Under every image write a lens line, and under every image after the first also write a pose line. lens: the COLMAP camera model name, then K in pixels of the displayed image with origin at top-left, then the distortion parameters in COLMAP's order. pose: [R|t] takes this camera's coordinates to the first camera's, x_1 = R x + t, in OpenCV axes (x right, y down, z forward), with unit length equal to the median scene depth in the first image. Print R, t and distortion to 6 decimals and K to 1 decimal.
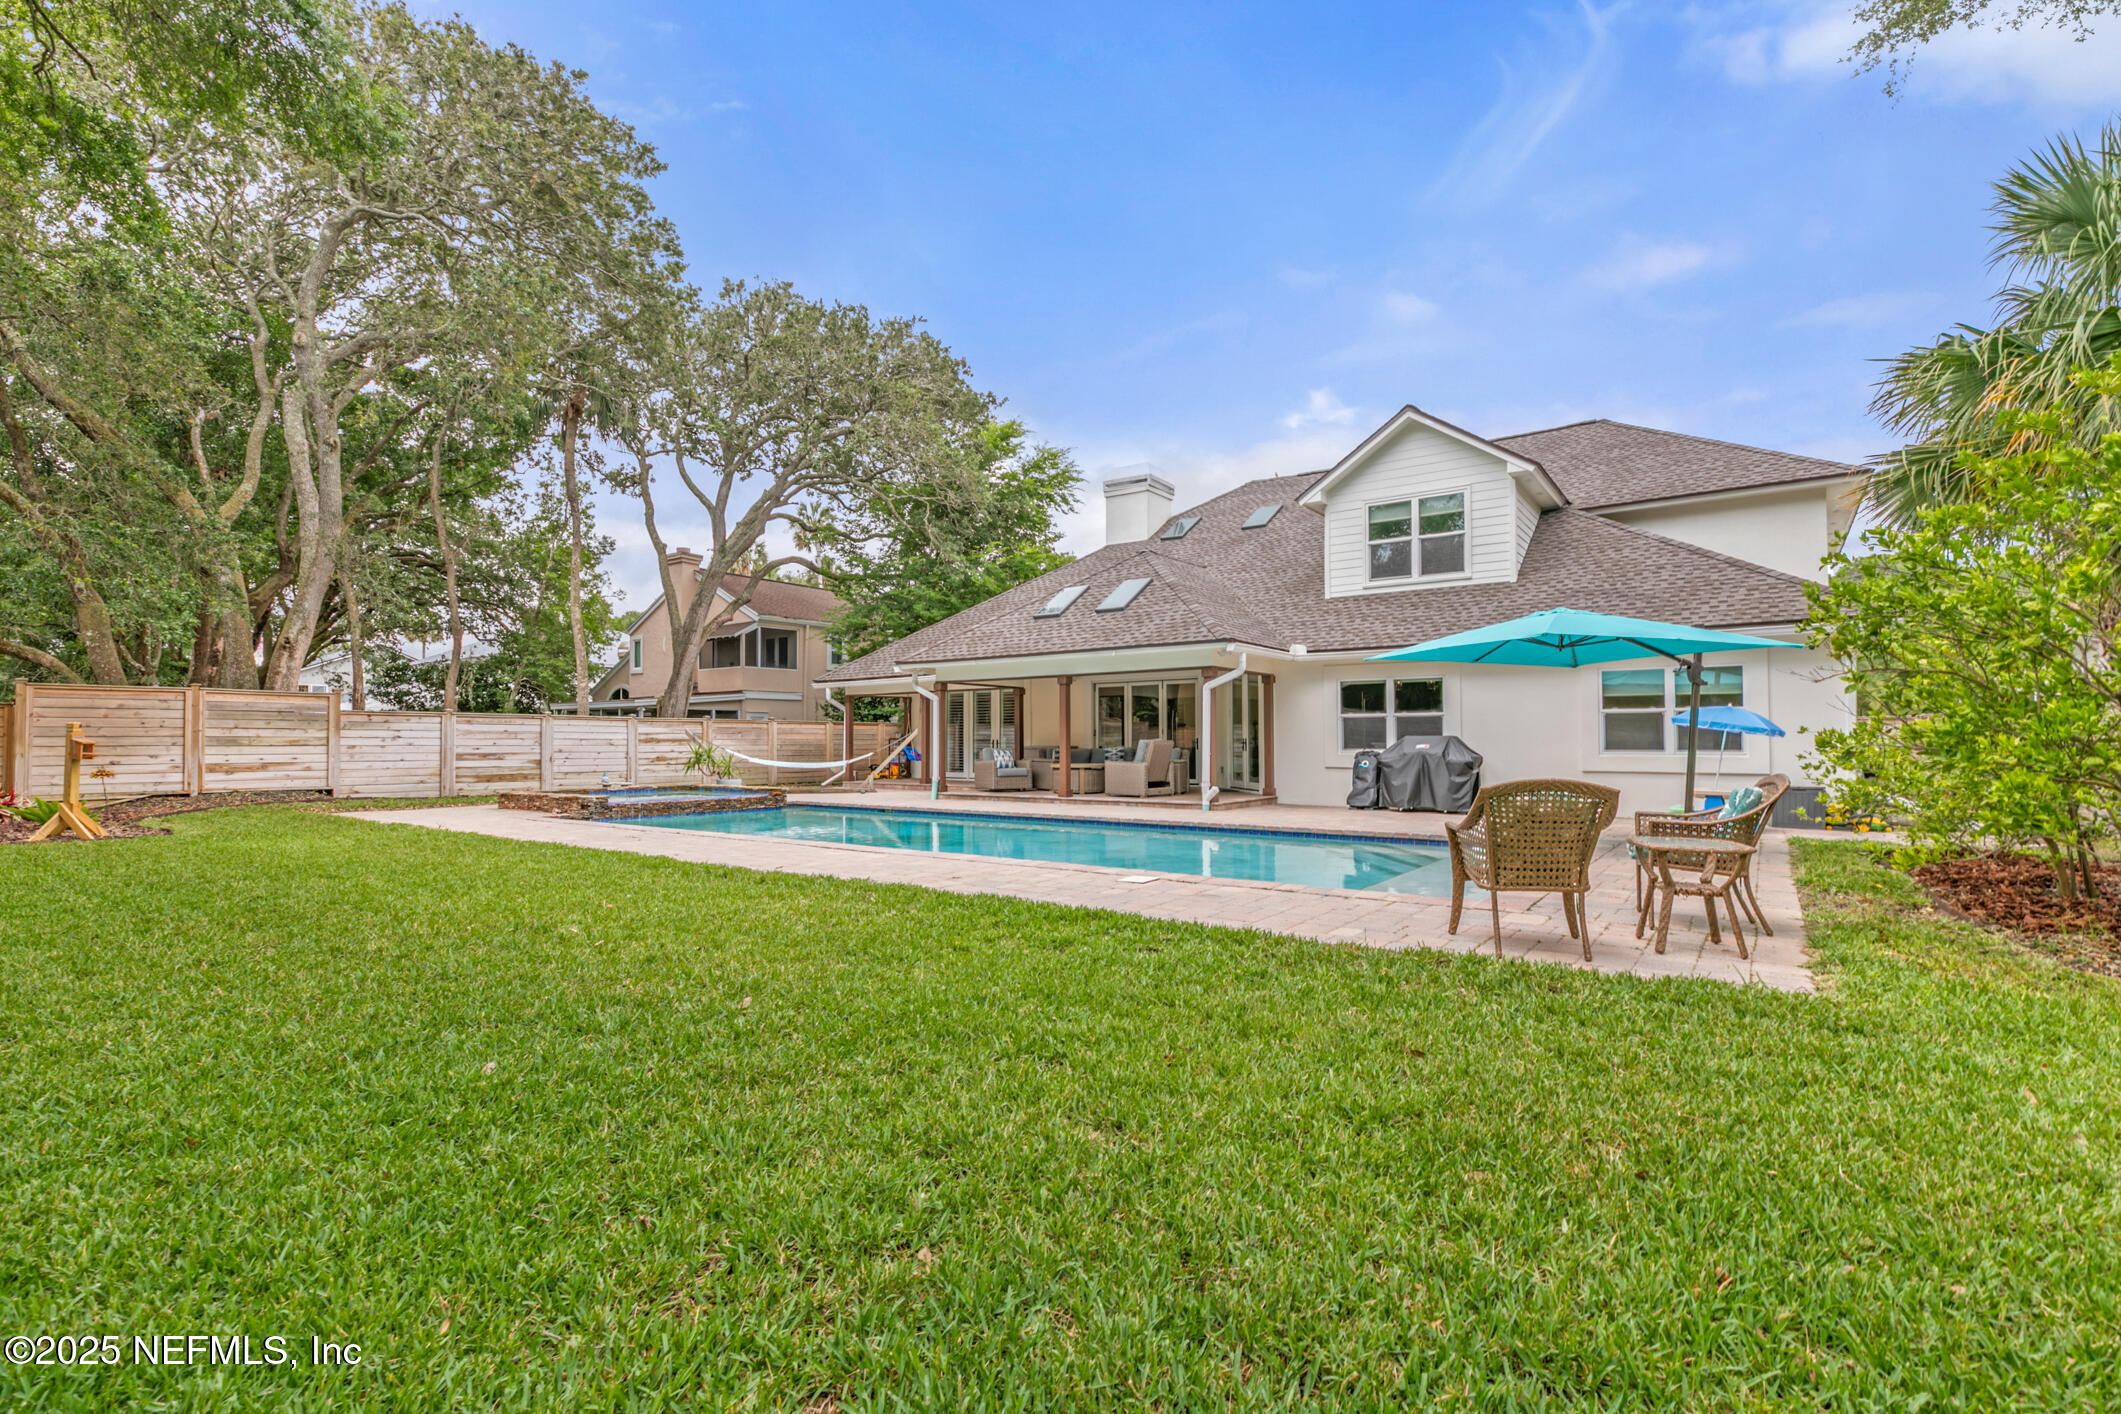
lens RADIAL K [[946.4, 0, 1055.0], [0, 946.4, 730.2], [0, 0, 1]] dist [0.002920, 0.000255]
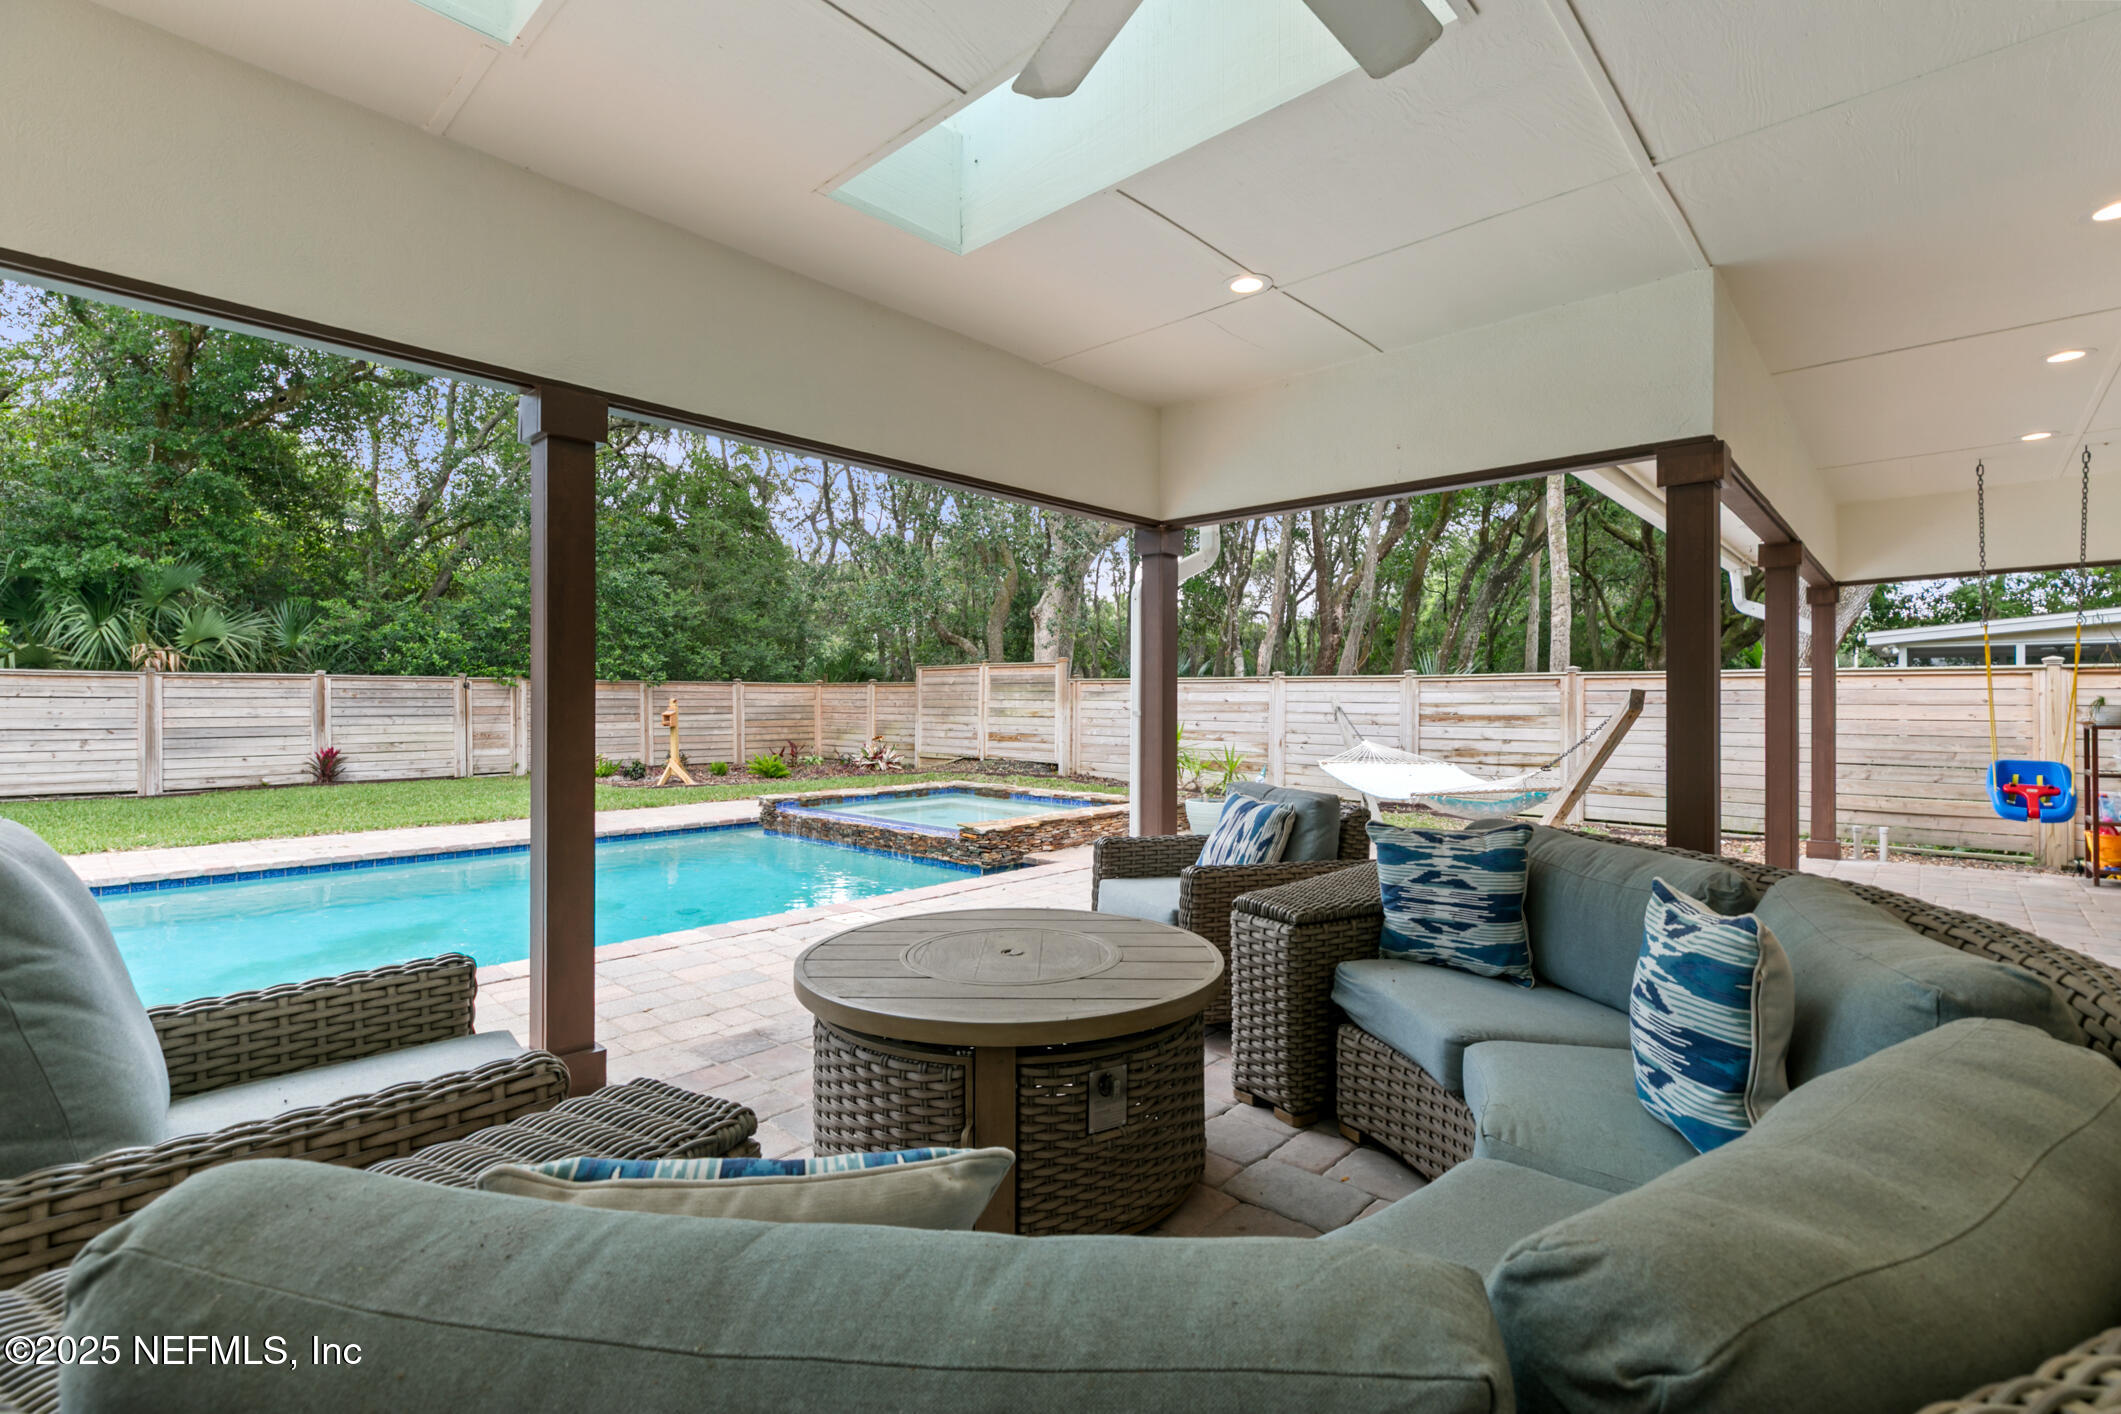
lens RADIAL K [[950.3, 0, 1065.4], [0, 950.3, 701.4], [0, 0, 1]] dist [0.002933, 0.000401]
pose [[-0.109267, 0.001615, -0.994011, 0.176134], [0.009116, 0.999958, 0.000623, -0.000324], [0.993971, -0.008993, -0.109277, 1.125771]]
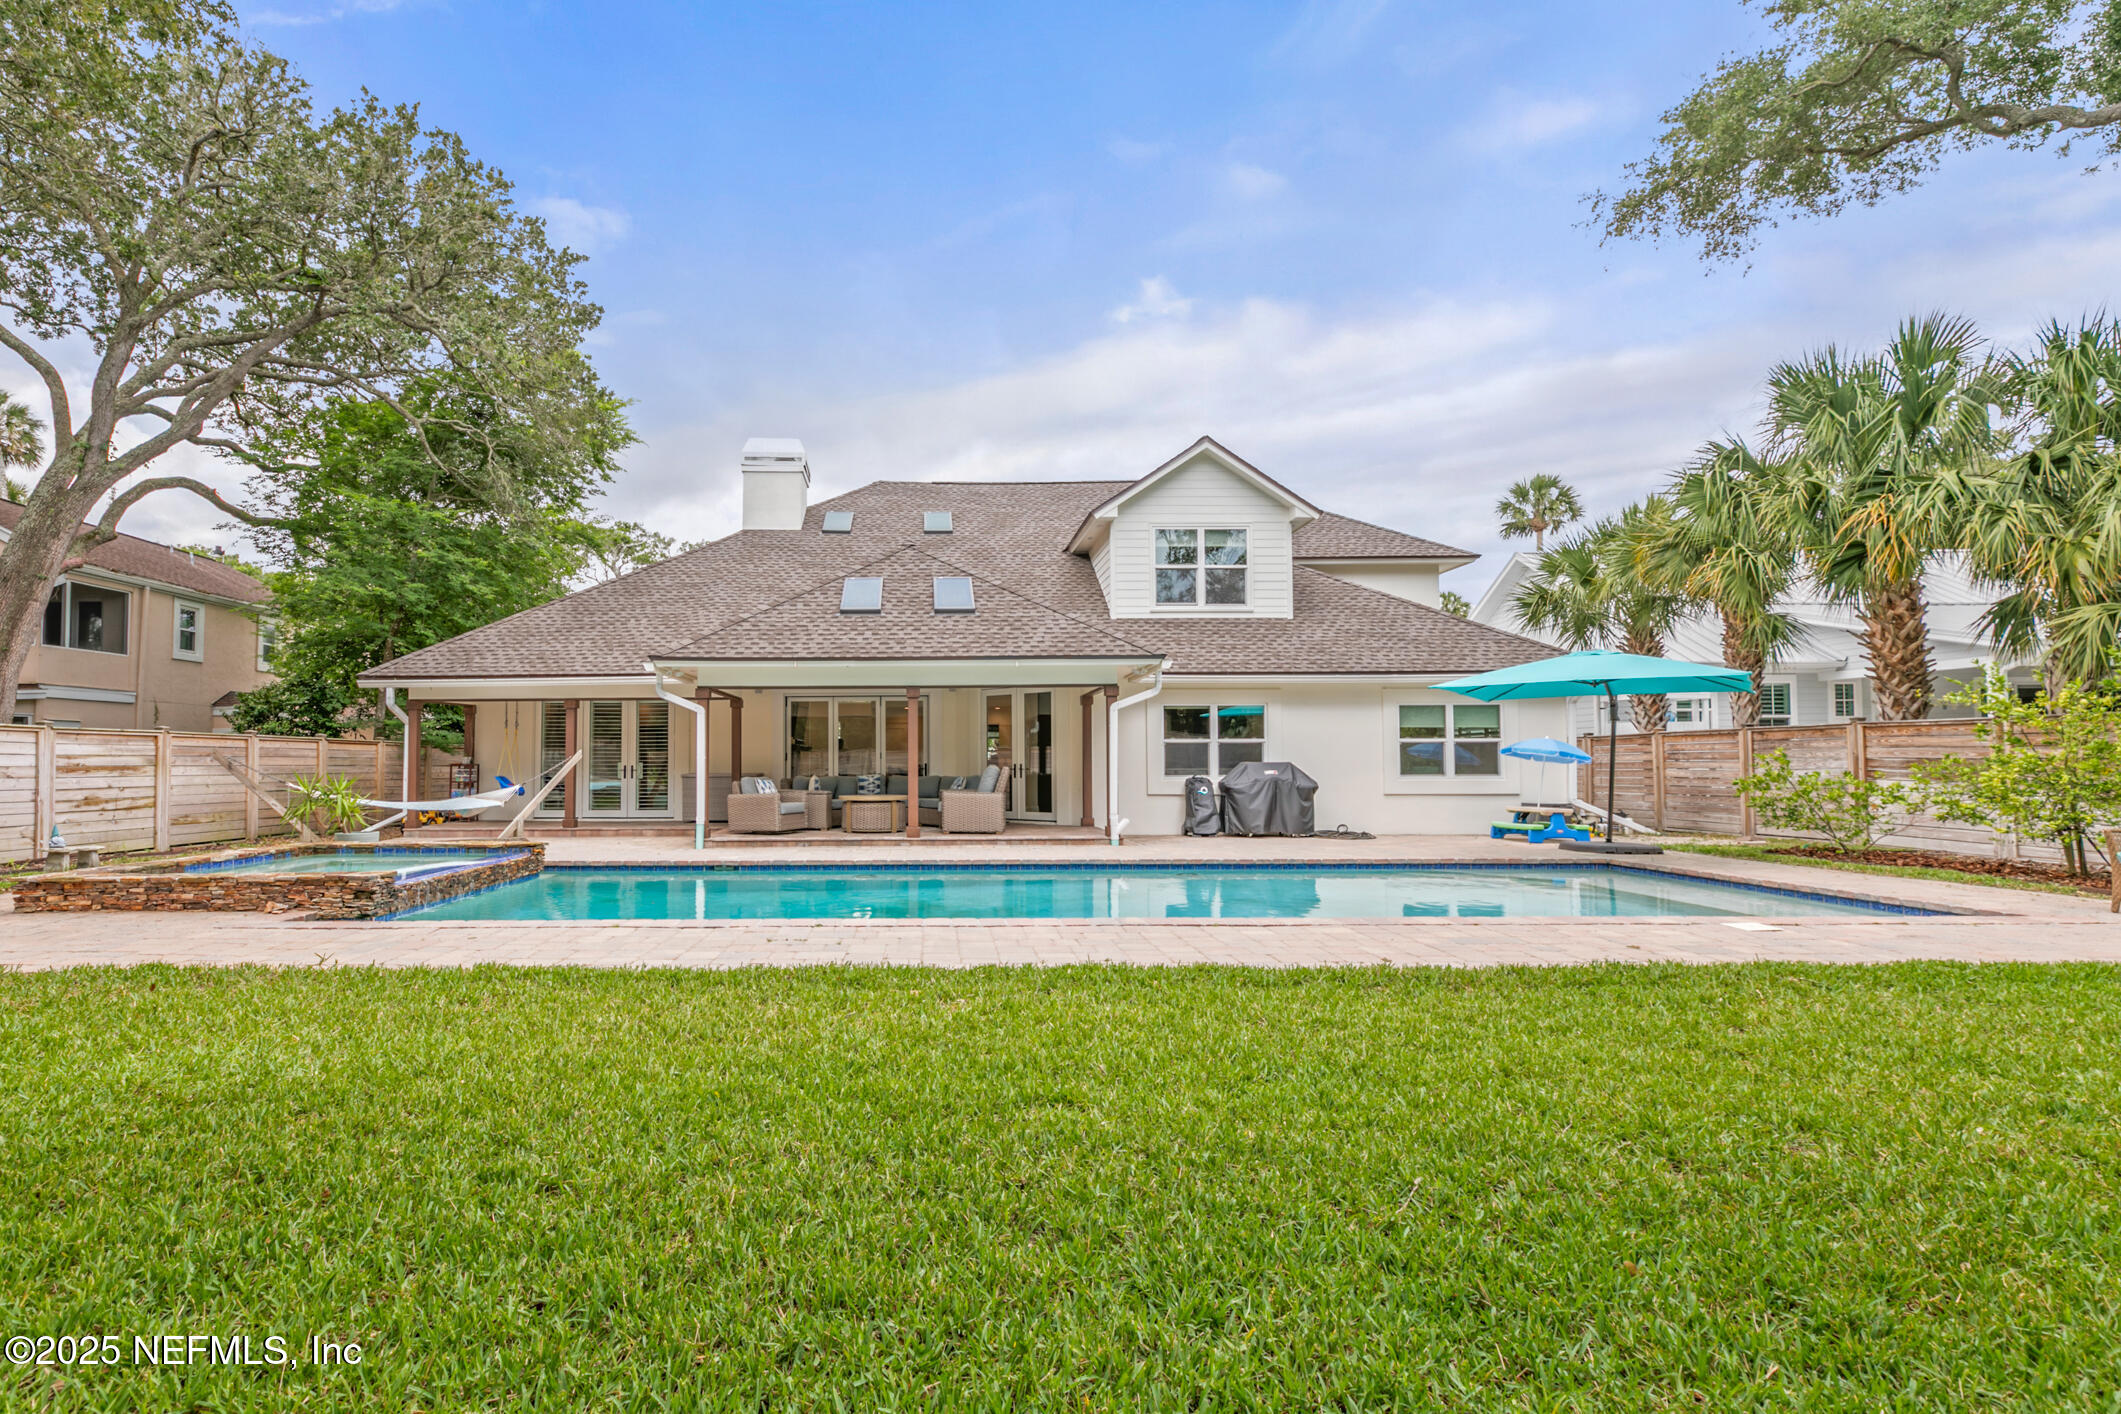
lens RADIAL K [[1003.5, 0, 926.0], [0, 1003.5, 733.5], [0, 0, 1]] dist [0.001614, 0.000142]
pose [[0.809308, 0.016669, 0.587148, -0.489049], [-0.005318, 0.999764, -0.021052, 0.000315], [-0.587360, 0.013916, 0.809206, 0.303778]]
